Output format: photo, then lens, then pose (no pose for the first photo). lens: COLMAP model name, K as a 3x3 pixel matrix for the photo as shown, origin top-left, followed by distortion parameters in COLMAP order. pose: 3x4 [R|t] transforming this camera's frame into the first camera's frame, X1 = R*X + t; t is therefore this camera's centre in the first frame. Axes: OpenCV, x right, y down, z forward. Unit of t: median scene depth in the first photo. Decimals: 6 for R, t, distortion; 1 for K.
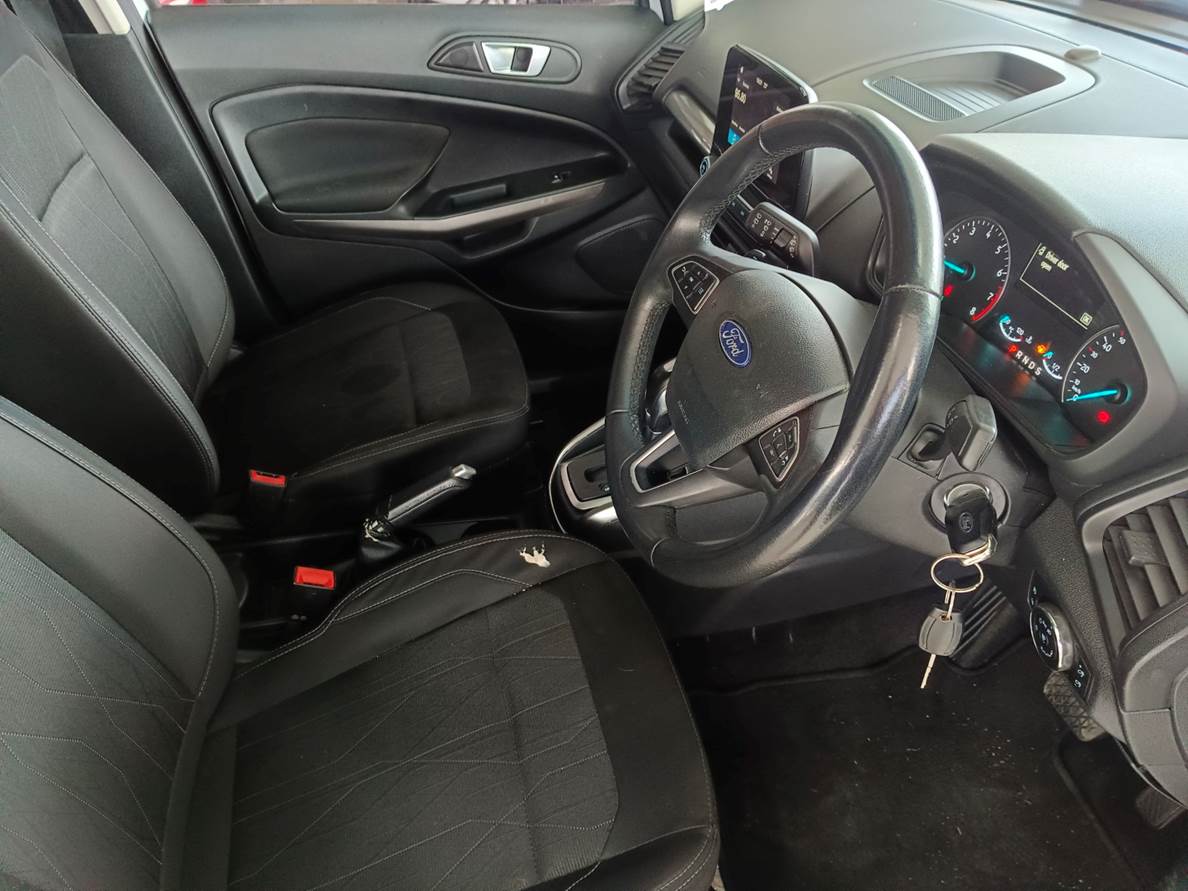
lens RADIAL K [[957.7, 0, 596.4], [0, 957.7, 445.3], [0, 0, 1]] dist [0.081386, -0.113164]
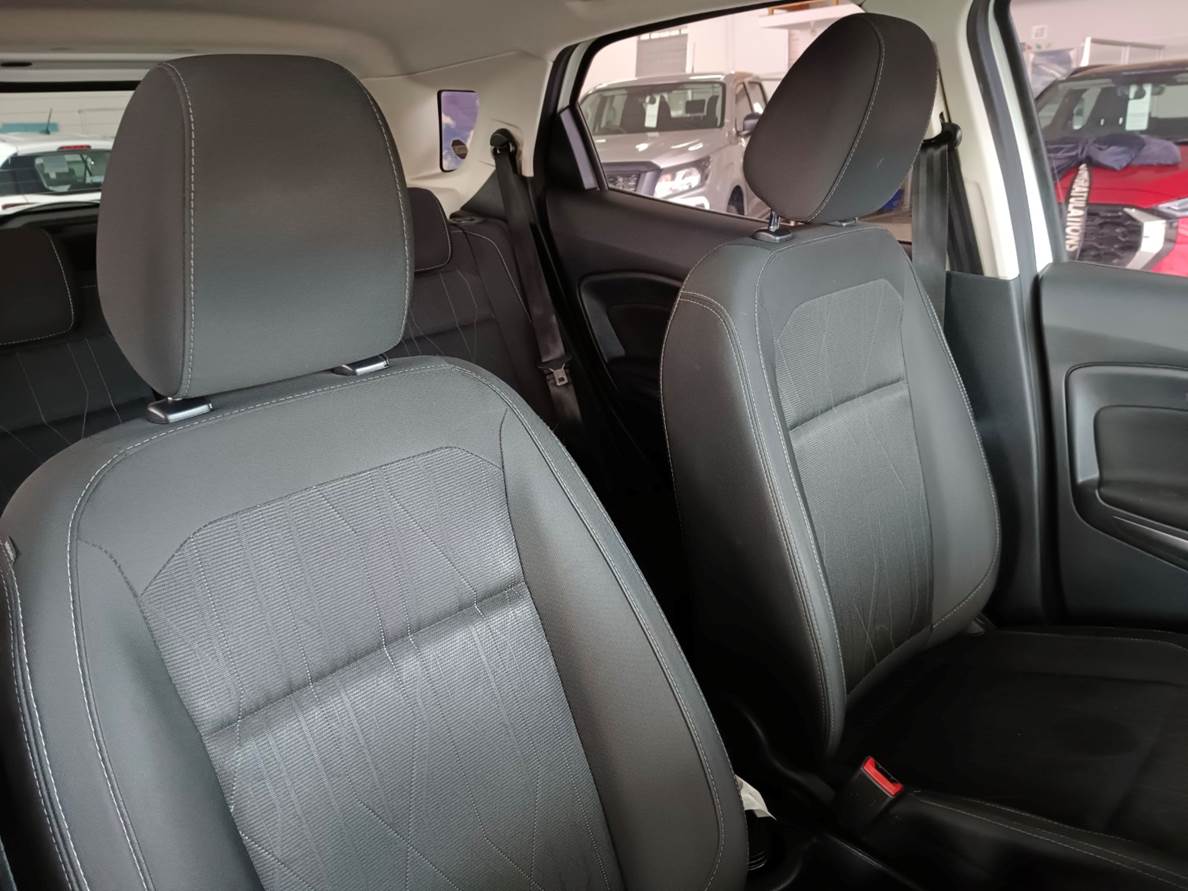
lens RADIAL K [[957.7, 0, 596.4], [0, 957.7, 445.3], [0, 0, 1]] dist [0.081386, -0.113164]
pose [[0.557768, 0.286784, -0.778877, 0.072004], [-0.473840, 0.880481, -0.015131, -0.074853], [0.681447, 0.377503, 0.626994, 0.189616]]
